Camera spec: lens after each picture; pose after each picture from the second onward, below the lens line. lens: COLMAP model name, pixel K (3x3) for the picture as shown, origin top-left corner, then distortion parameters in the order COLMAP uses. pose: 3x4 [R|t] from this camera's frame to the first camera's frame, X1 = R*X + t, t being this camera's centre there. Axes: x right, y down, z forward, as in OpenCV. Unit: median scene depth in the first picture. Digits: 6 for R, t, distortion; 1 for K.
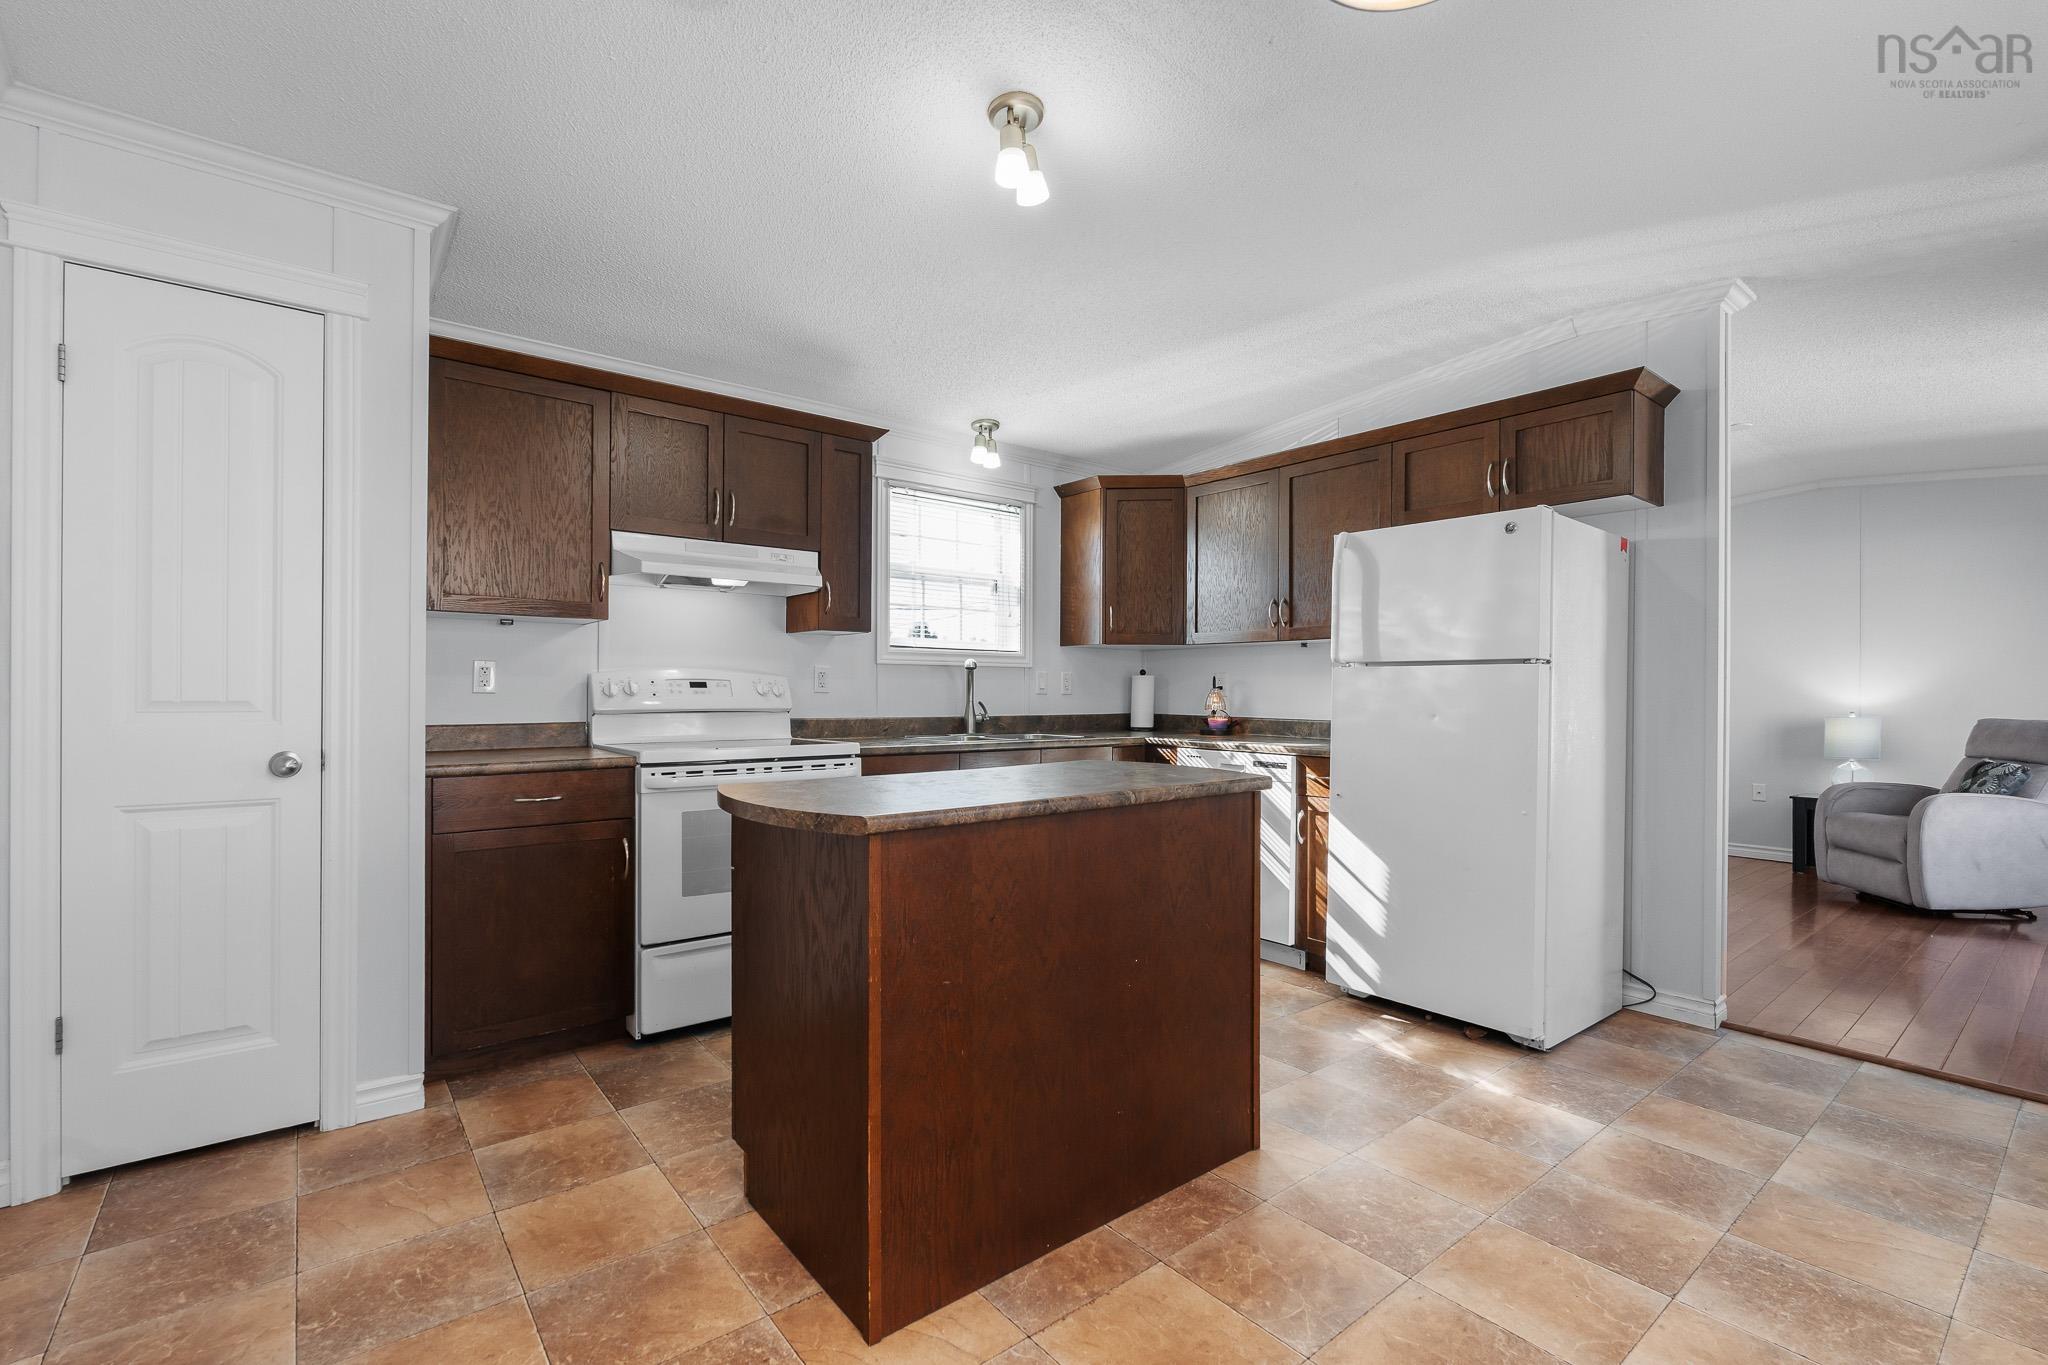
lens RADIAL K [[906.2, 0, 1027.7], [0, 906.2, 693.0], [0, 0, 1]] dist [-0.001969, -0.000038]
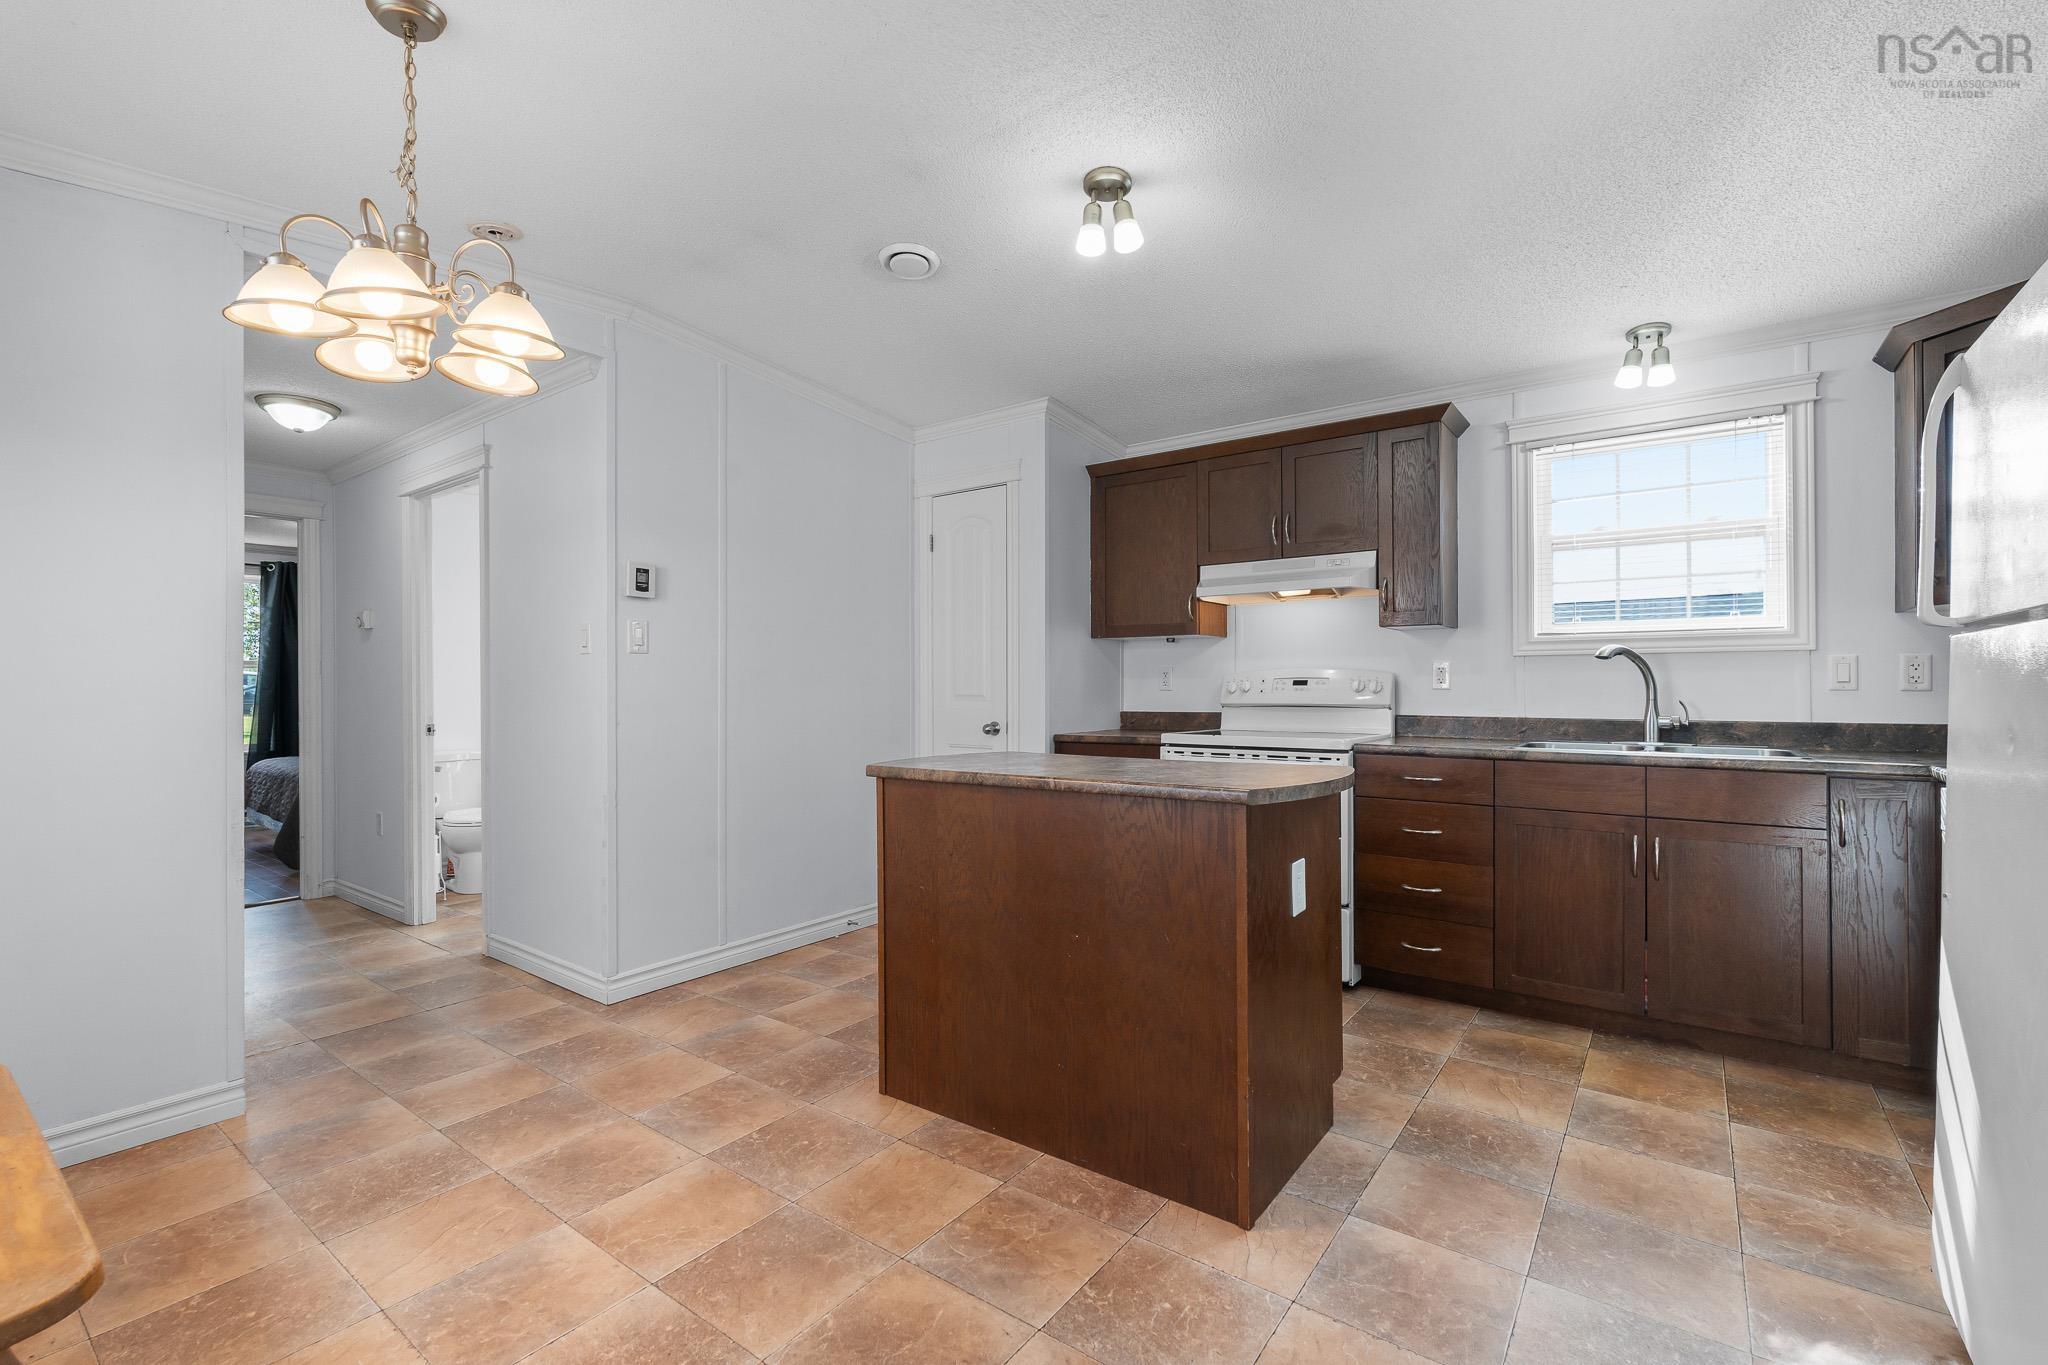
lens RADIAL K [[895.9, 0, 1026.3], [0, 895.9, 686.3], [0, 0, 1]] dist [-0.006136, 0.000240]
pose [[0.255097, -0.005788, -0.966898, 0.649662], [0.002156, 0.999983, -0.005417, 0.000859], [0.966913, -0.000703, 0.255105, 0.379961]]
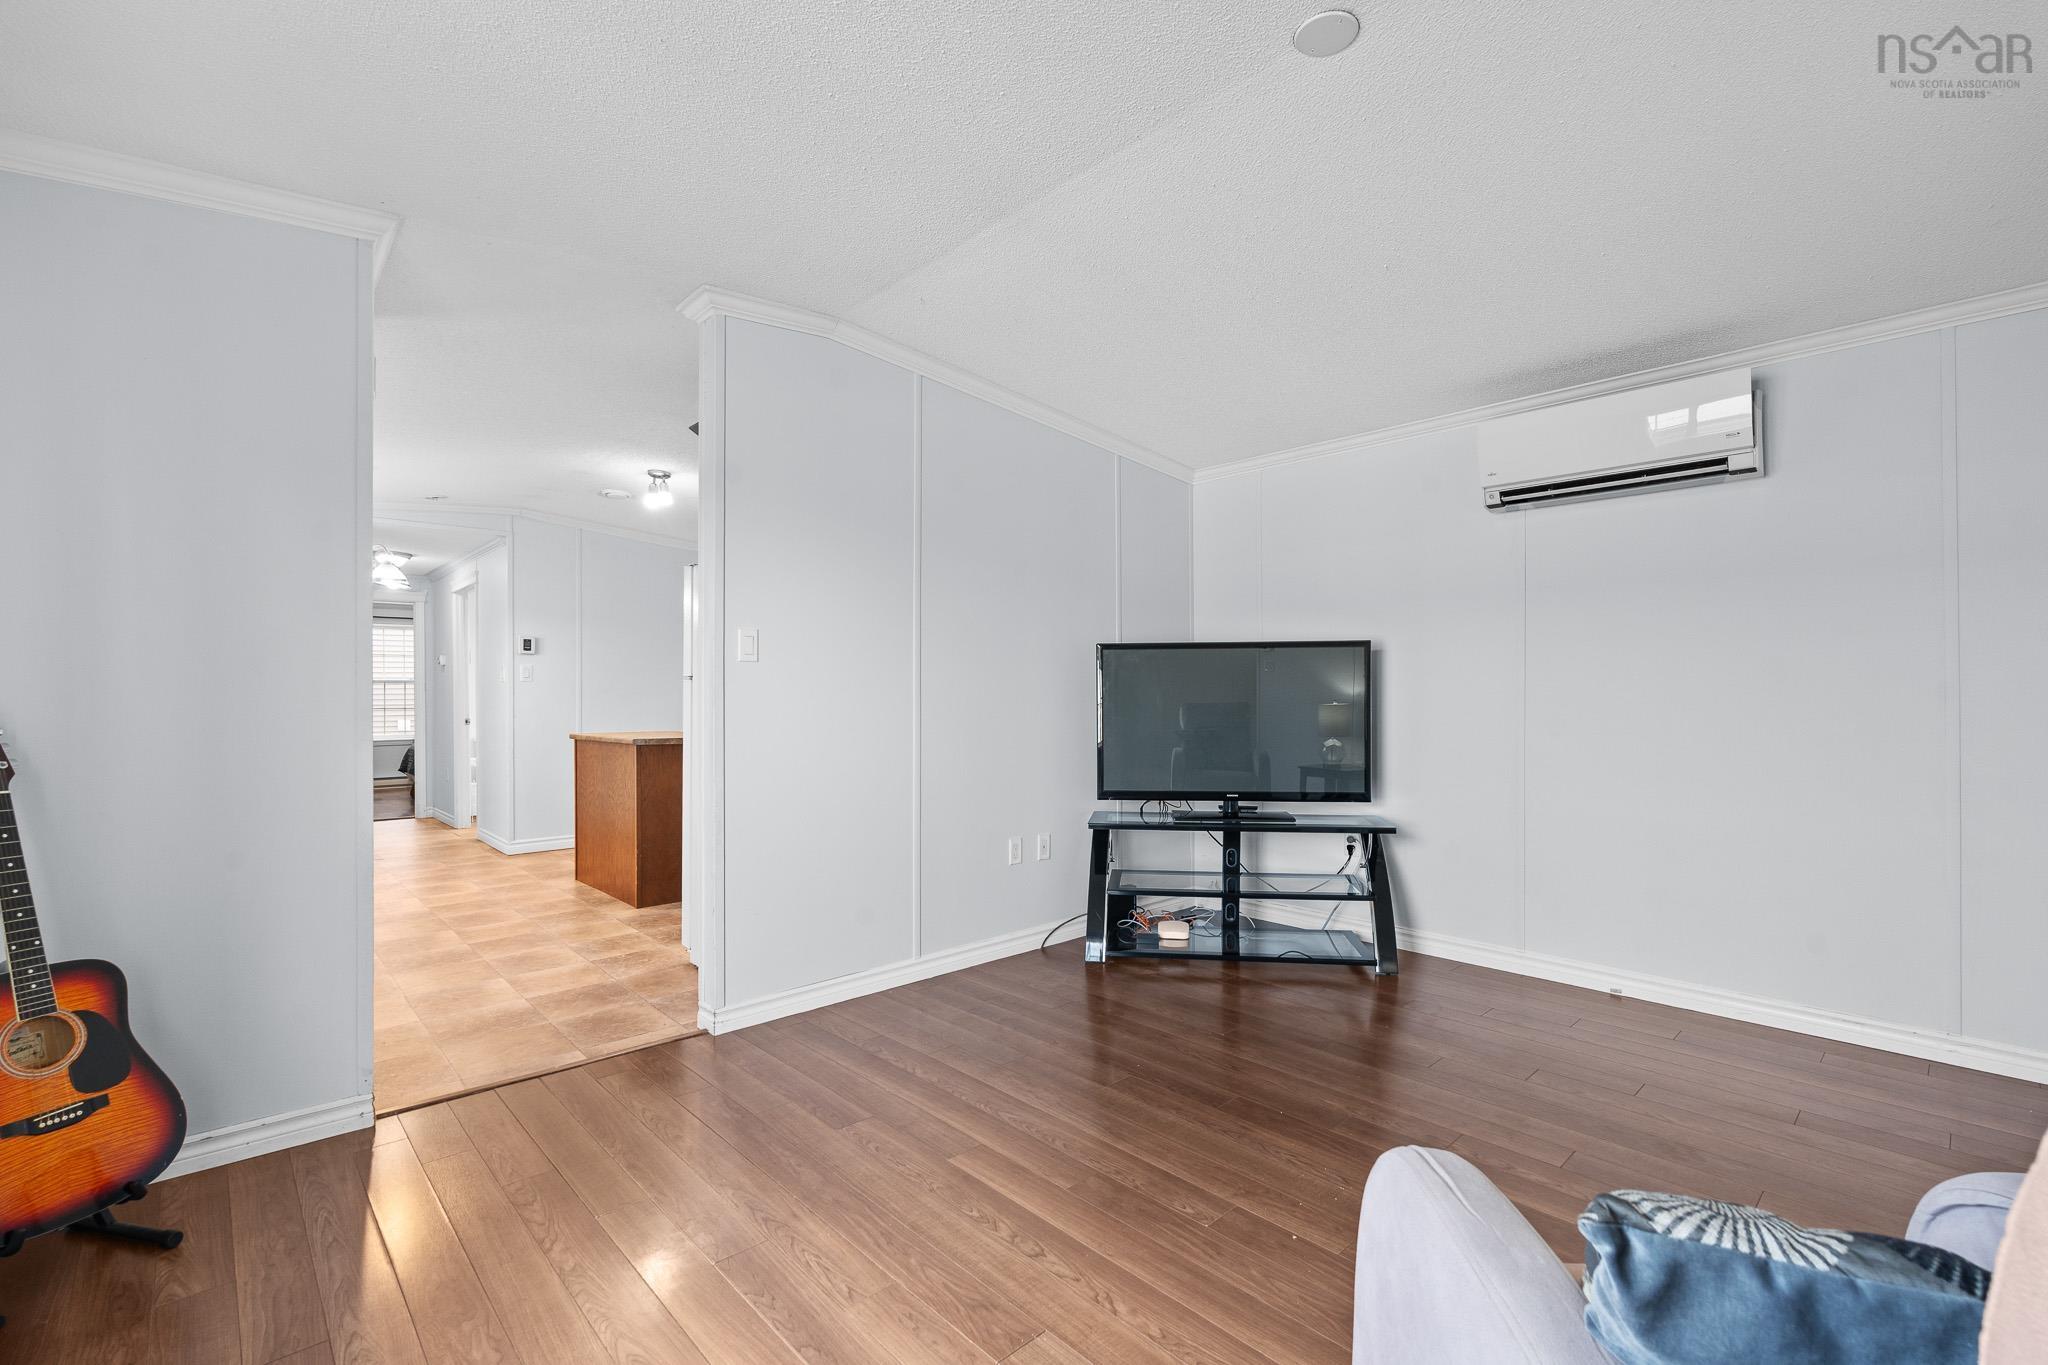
lens RADIAL K [[906.2, 0, 1027.7], [0, 906.2, 693.0], [0, 0, 1]] dist [-0.001969, -0.000038]
pose [[0.070612, -0.010464, -0.997449, 1.602368], [-0.002218, 0.999941, -0.010647, 0.001718], [0.997501, 0.002965, 0.070585, 1.143169]]
